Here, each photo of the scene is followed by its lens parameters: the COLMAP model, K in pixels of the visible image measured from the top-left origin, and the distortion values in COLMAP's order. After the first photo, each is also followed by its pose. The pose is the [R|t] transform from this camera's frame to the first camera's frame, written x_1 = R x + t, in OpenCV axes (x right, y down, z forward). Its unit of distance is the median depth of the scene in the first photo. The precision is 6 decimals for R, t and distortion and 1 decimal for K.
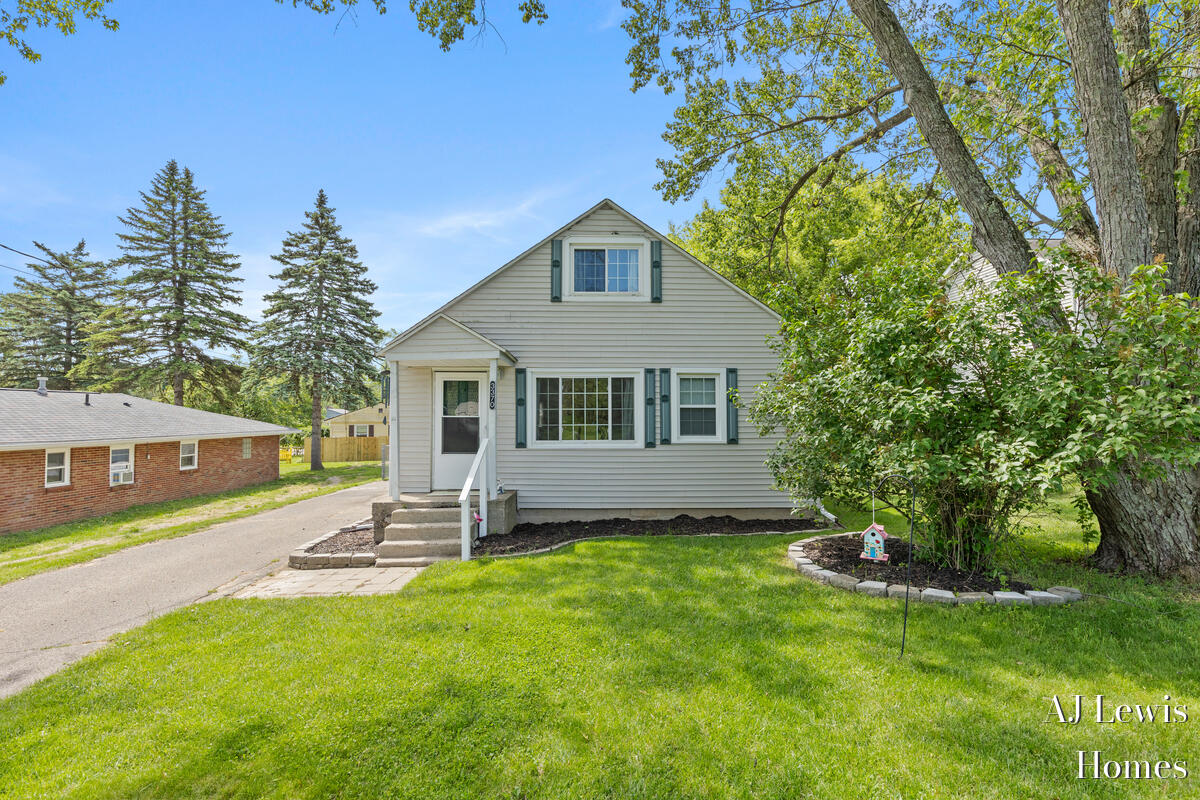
lens RADIAL K [[591.5, 0, 600.0], [0, 591.5, 401.2], [0, 0, 1]] dist [0.001058, 0.000019]
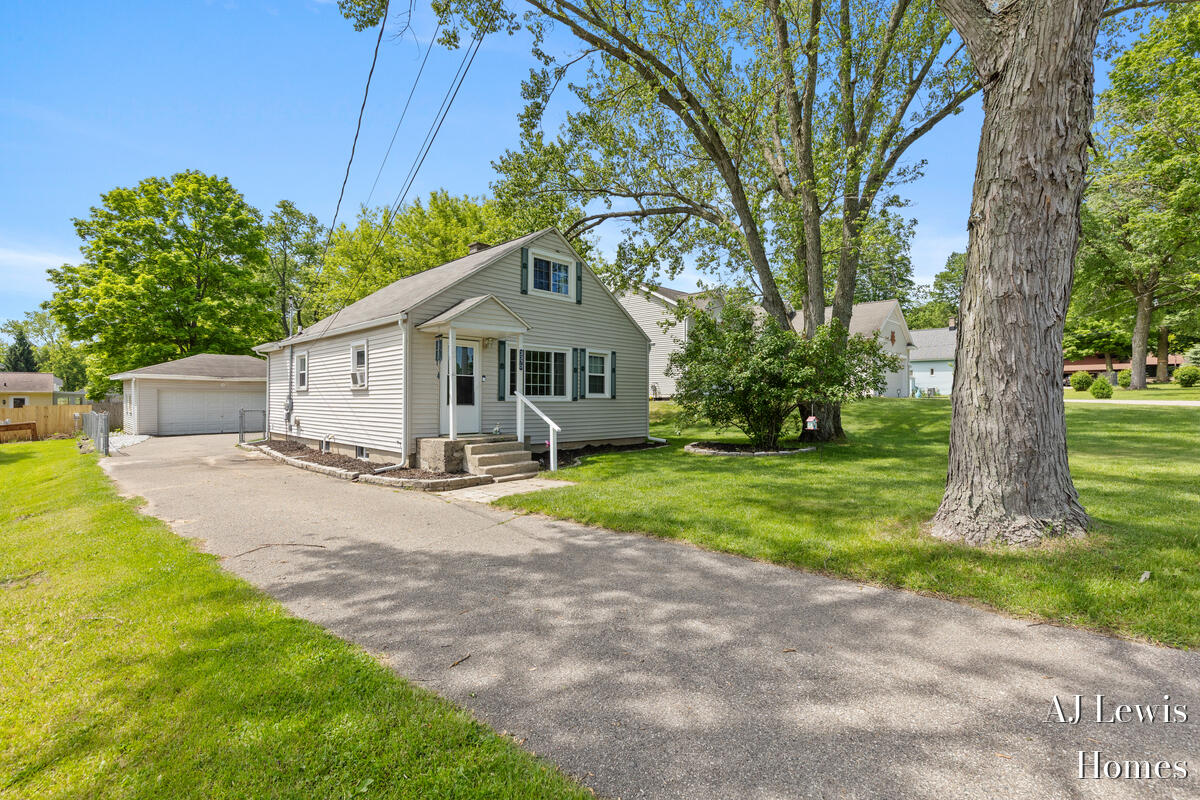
lens RADIAL K [[542.5, 0, 601.3], [0, 542.5, 402.3], [0, 0, 1]] dist [0.003406, 0.000093]
pose [[0.714031, 0.003475, 0.700106, -0.822028], [-0.024959, 0.999478, 0.020495, 0.051789], [-0.699670, -0.032108, 0.713745, -0.025577]]
